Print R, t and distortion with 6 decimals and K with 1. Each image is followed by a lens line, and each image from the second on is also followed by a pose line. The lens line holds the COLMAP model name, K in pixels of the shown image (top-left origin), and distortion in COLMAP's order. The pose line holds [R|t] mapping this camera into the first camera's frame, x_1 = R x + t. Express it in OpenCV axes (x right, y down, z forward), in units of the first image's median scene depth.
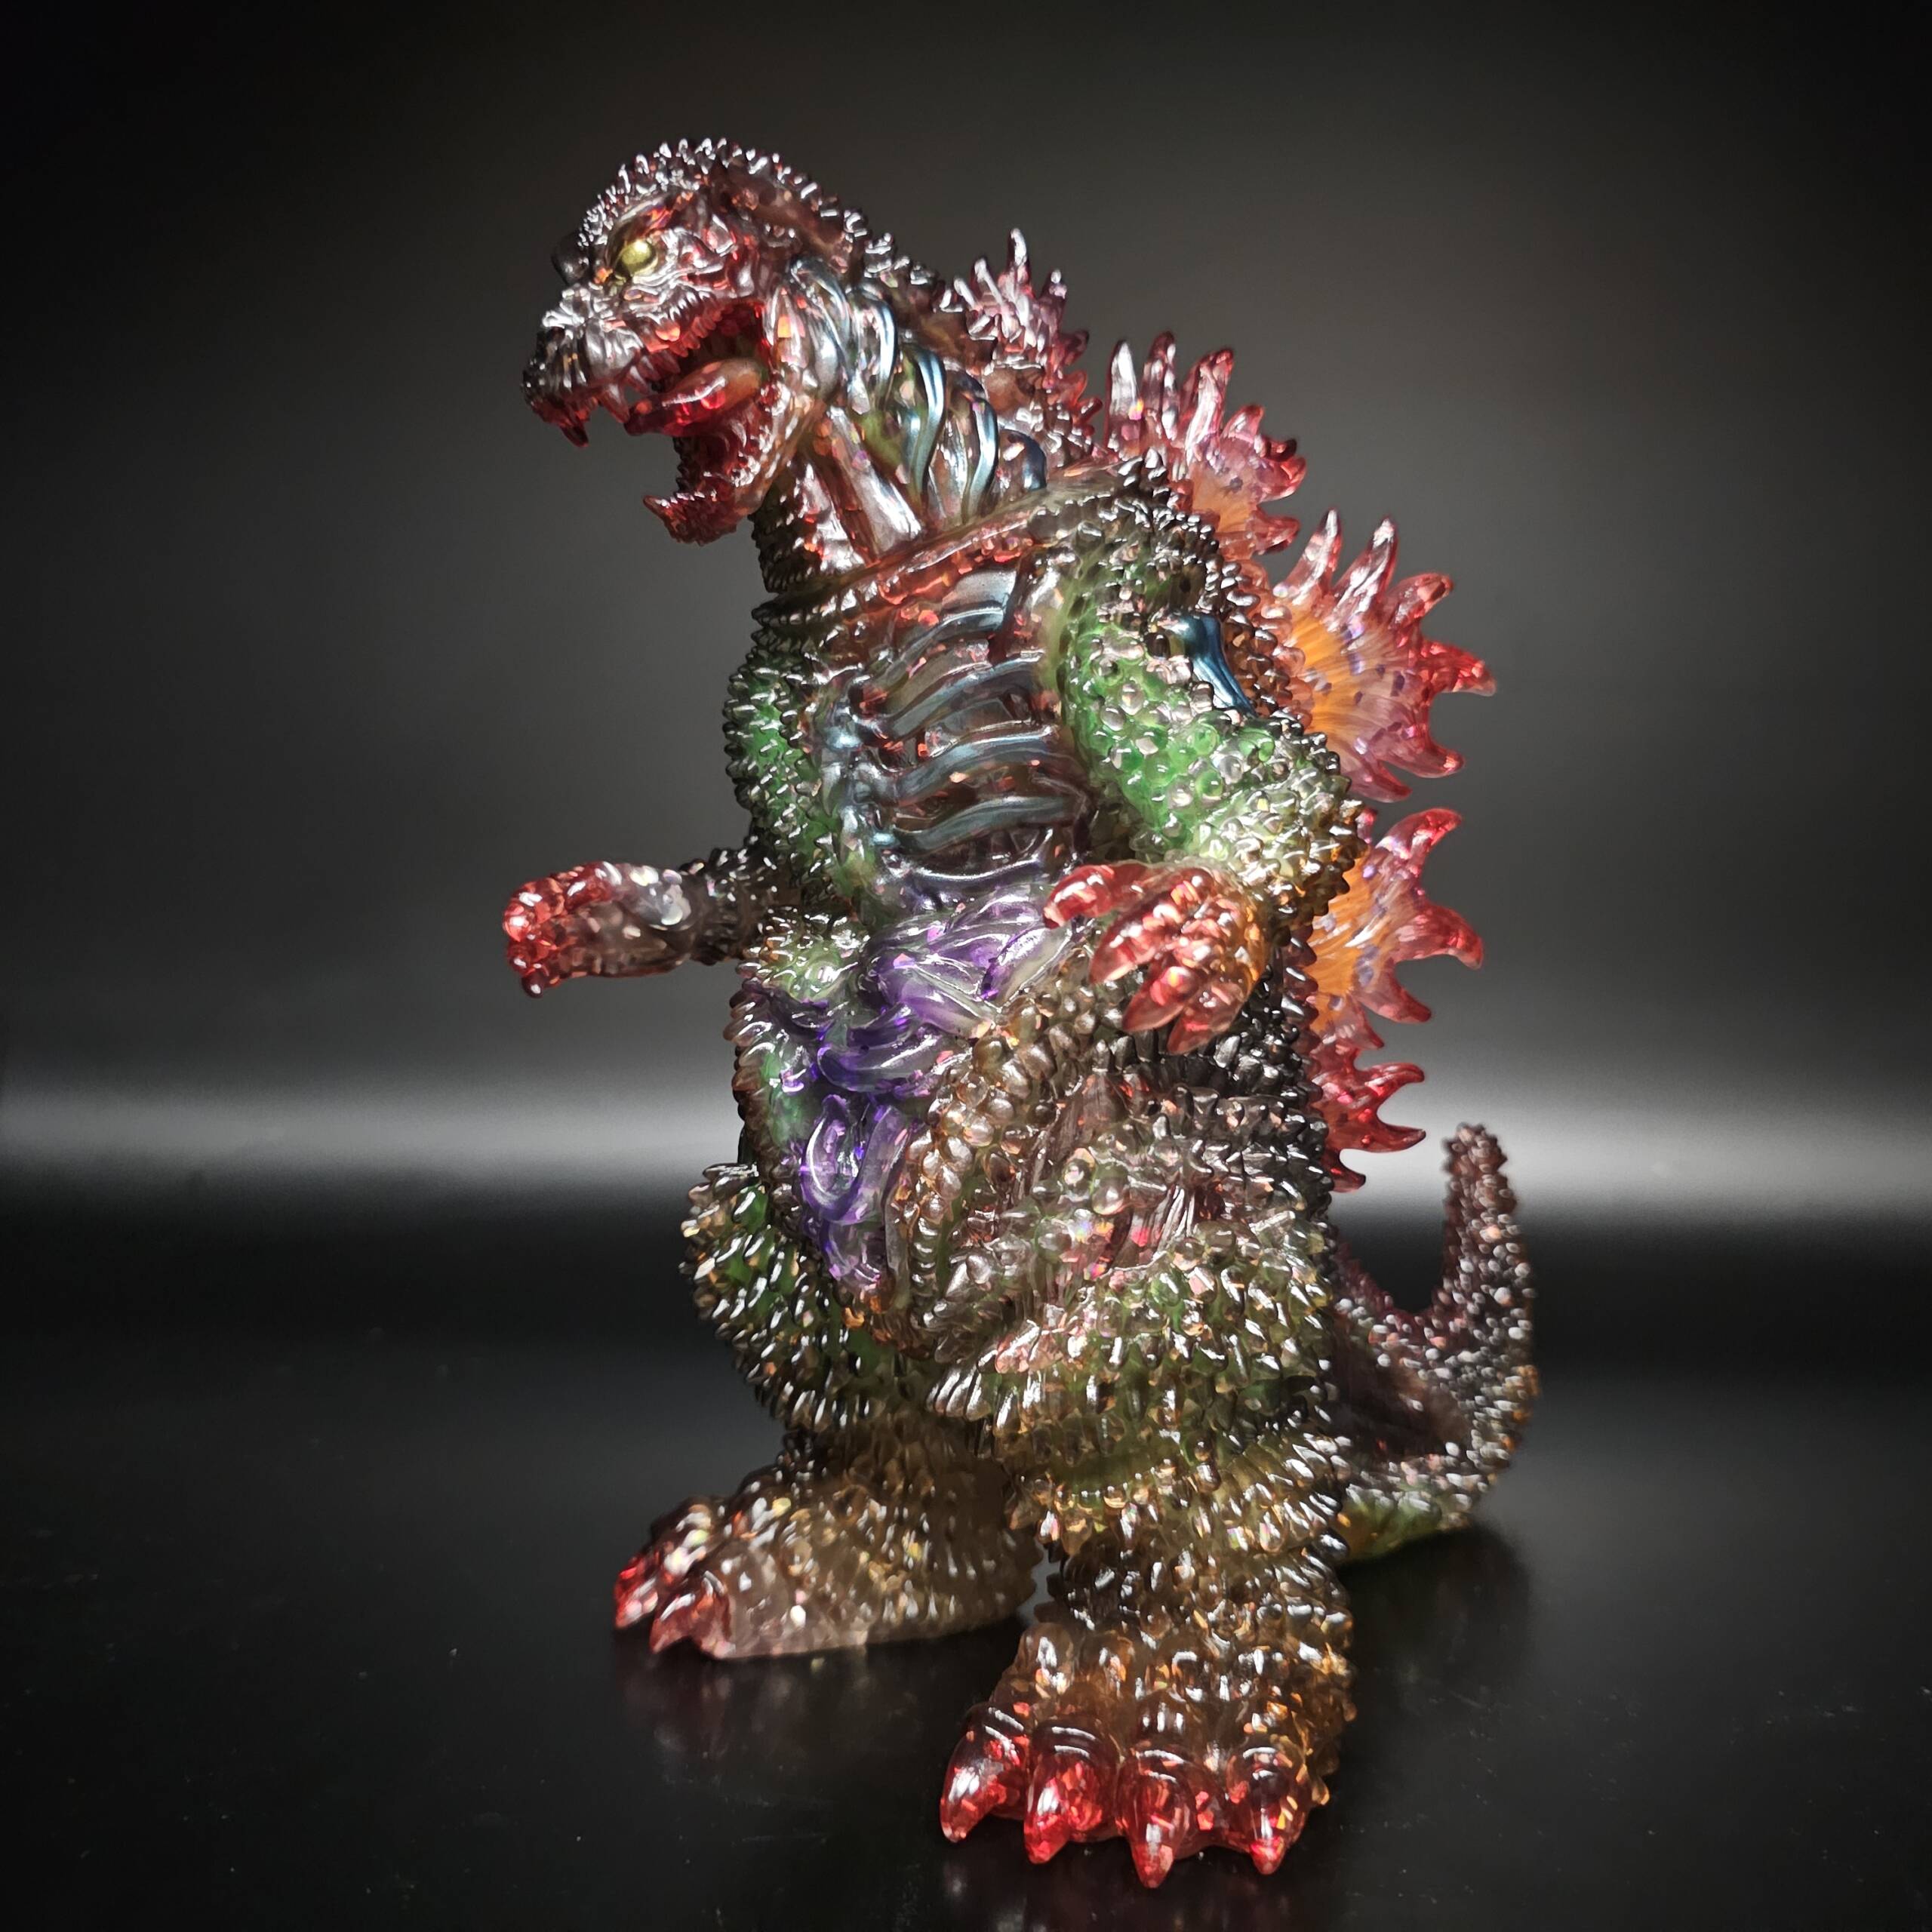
lens RADIAL K [[2030.7, 0, 1115.4], [0, 2030.7, 1004.2], [0, 0, 1]] dist [0.065243, -0.242015]
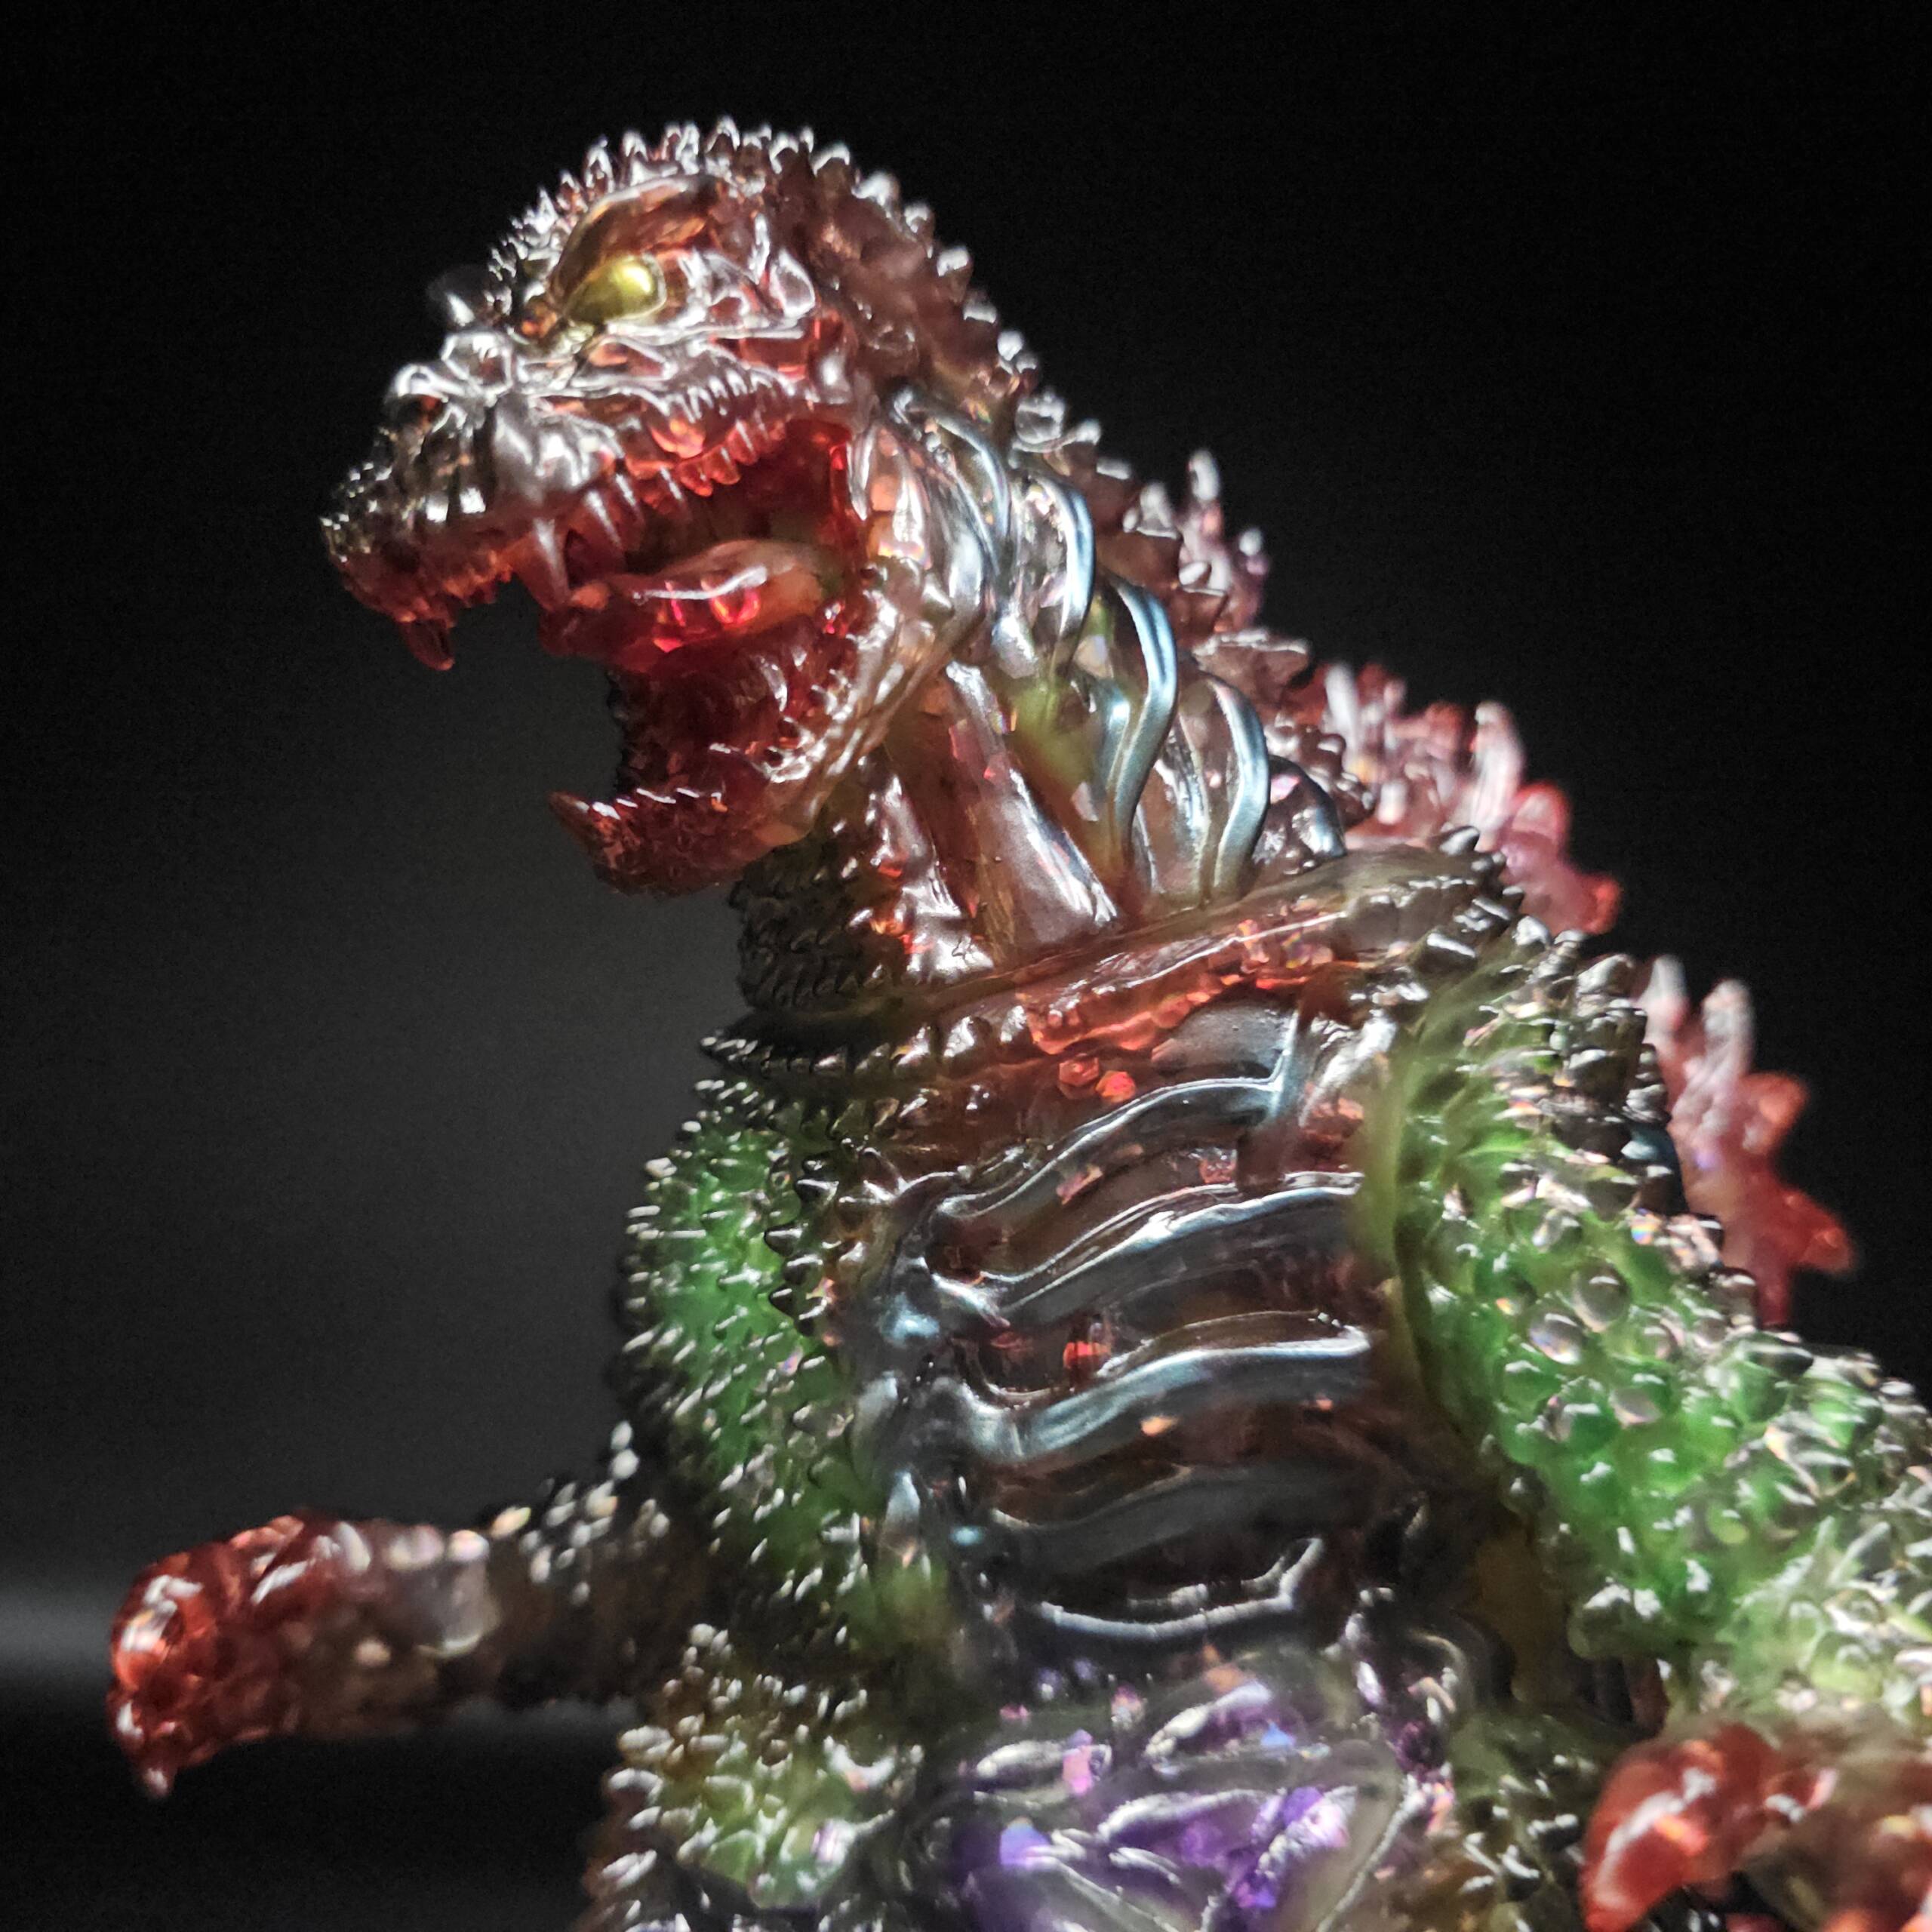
lens RADIAL K [[2030.7, 0, 1115.4], [0, 2030.7, 1004.2], [0, 0, 1]] dist [0.065243, -0.242015]
pose [[0.986847, 0.086999, 0.136248, -0.161683], [-0.053811, 0.971555, -0.230621, -0.097810], [-0.152436, 0.220256, 0.963458, 0.531339]]
